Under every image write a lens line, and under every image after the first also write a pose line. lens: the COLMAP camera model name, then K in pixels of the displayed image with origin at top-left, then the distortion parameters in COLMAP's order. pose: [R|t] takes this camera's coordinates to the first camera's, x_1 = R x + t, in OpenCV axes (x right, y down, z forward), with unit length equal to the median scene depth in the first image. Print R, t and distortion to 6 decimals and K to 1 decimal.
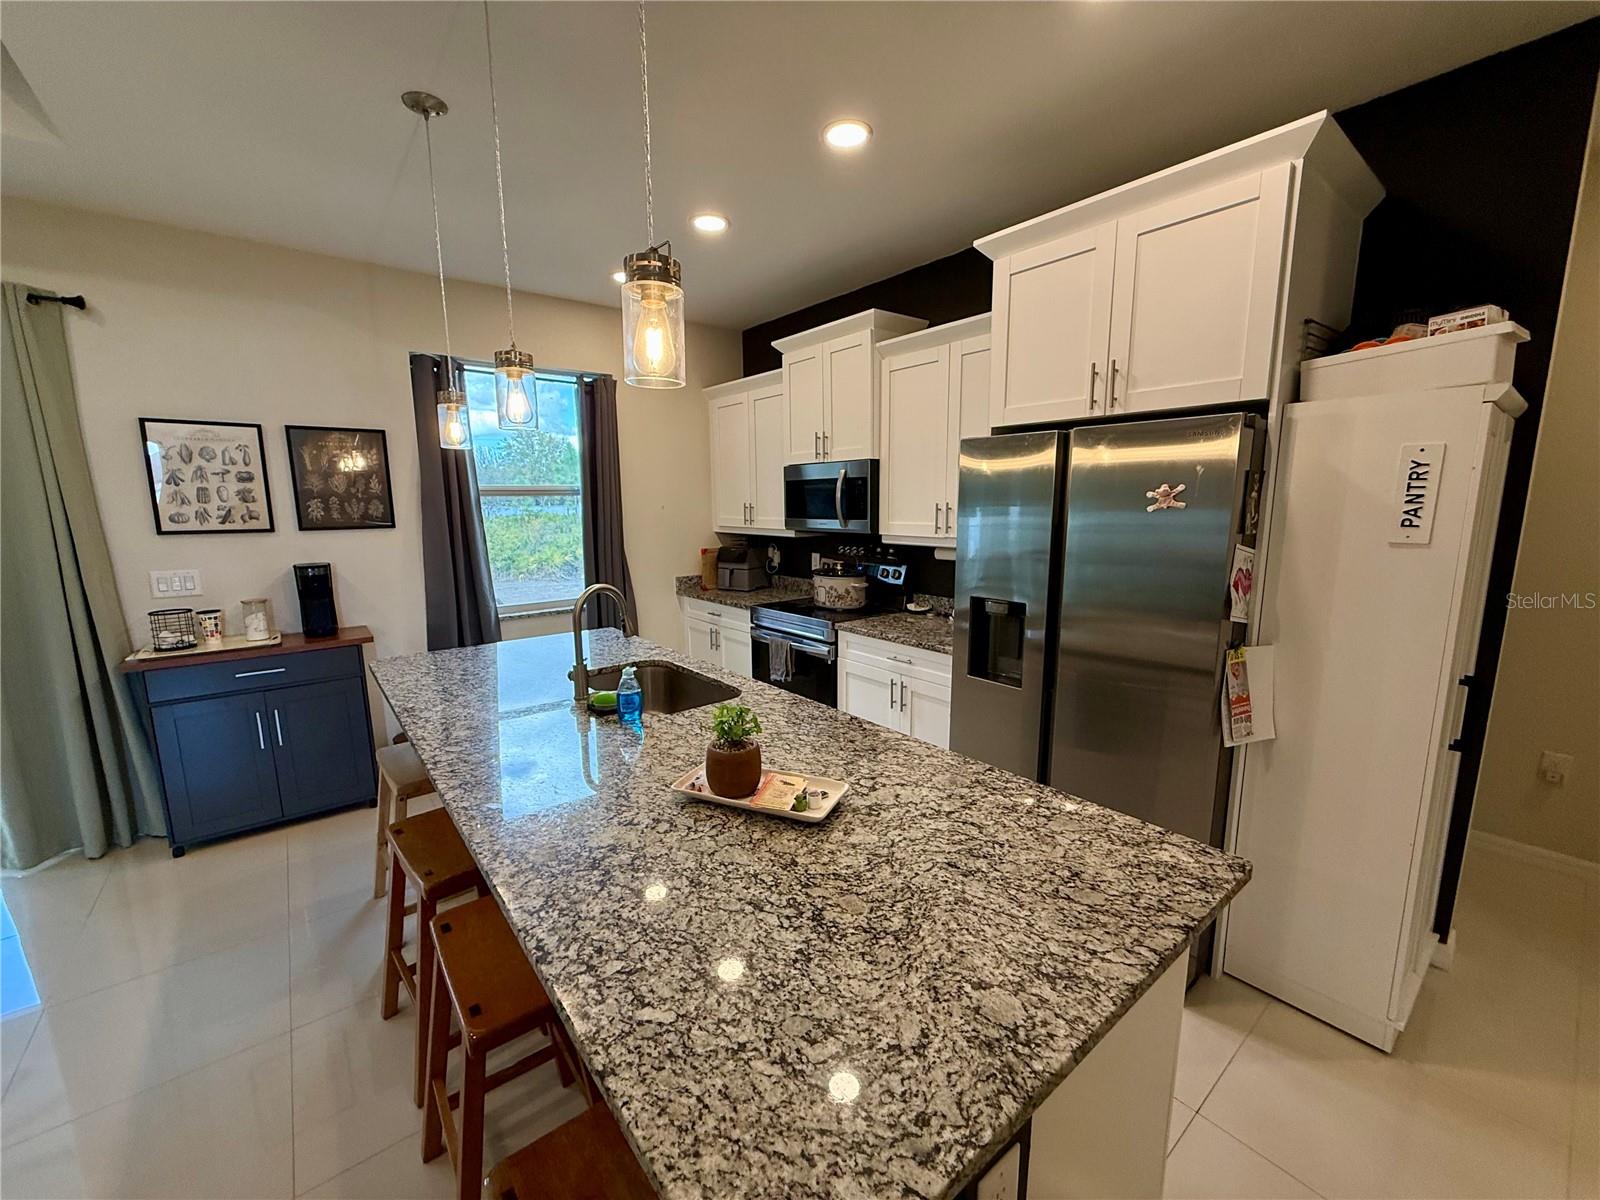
lens RADIAL K [[633.5, 0, 800.0], [0, 633.5, 600.0], [0, 0, 1]] dist [0.001822, 0.000066]
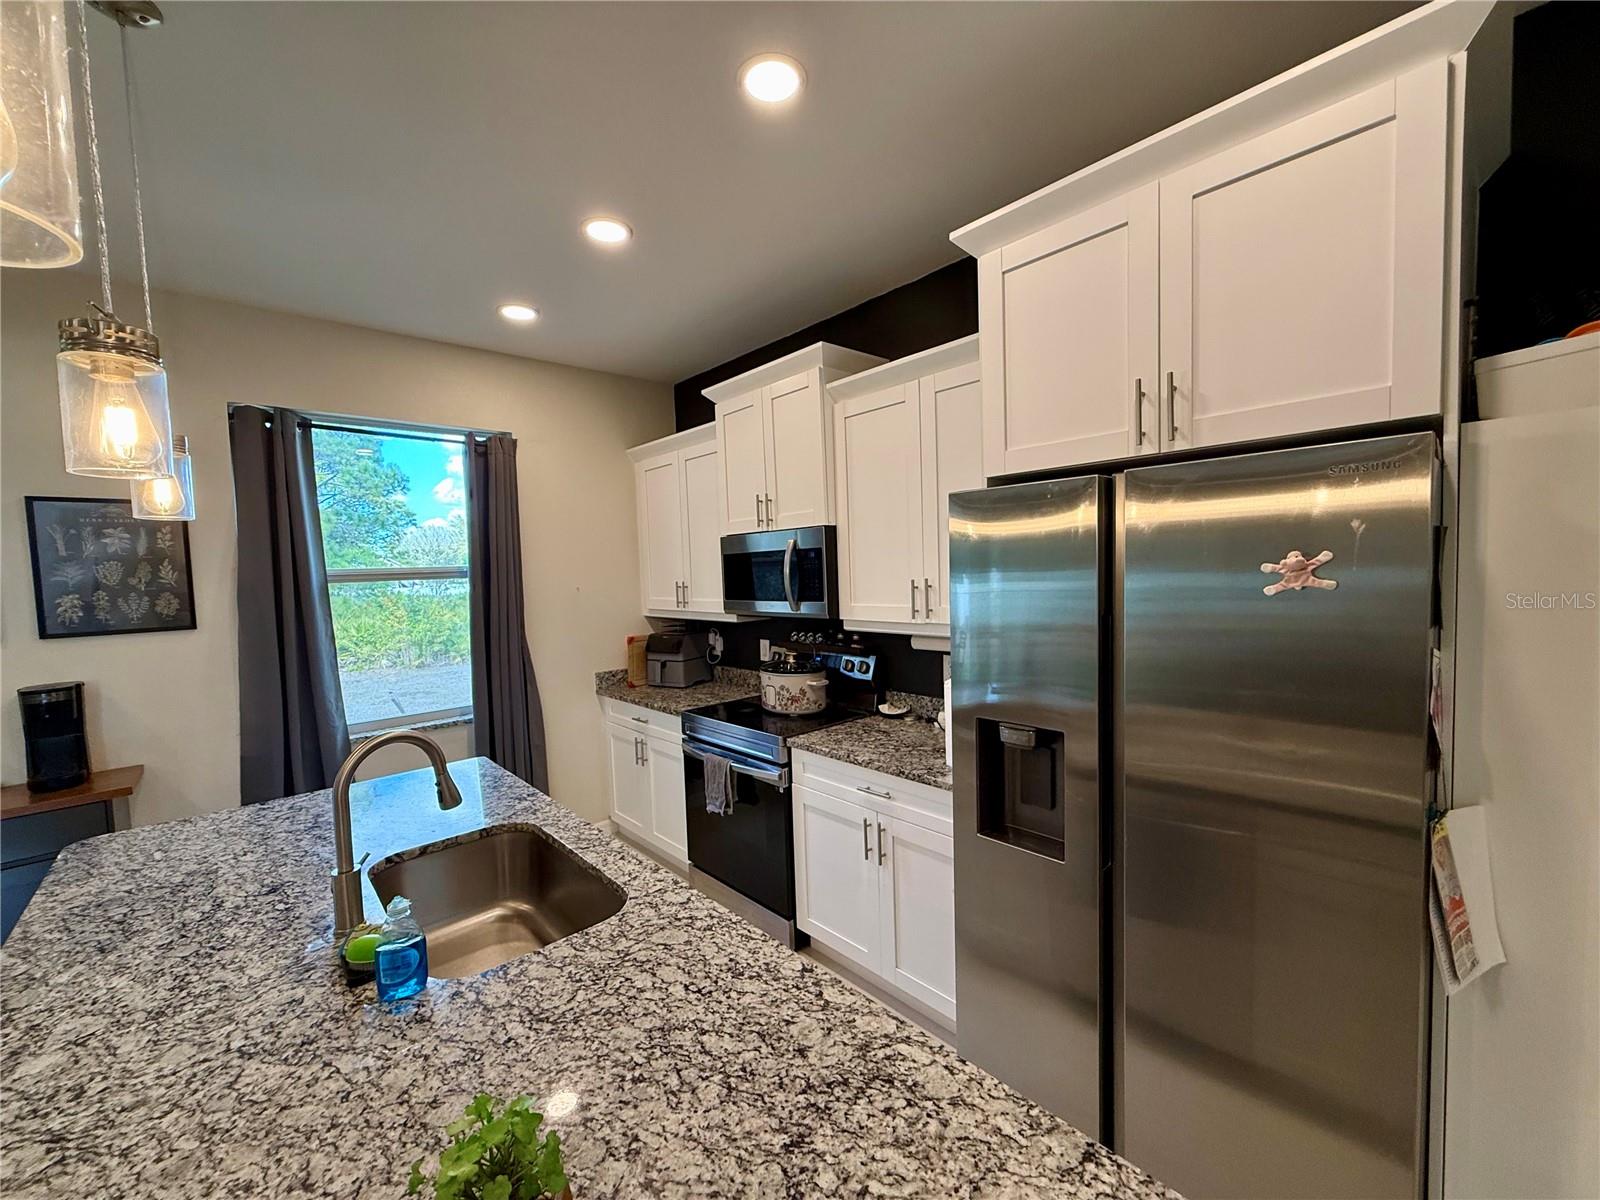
lens RADIAL K [[633.5, 0, 800.0], [0, 633.5, 600.0], [0, 0, 1]] dist [0.001822, 0.000066]
pose [[0.997854, -0.027678, 0.059341, 0.029328], [0.033918, 0.993695, -0.106859, -0.044717], [-0.056009, 0.108643, 0.992502, 0.218147]]
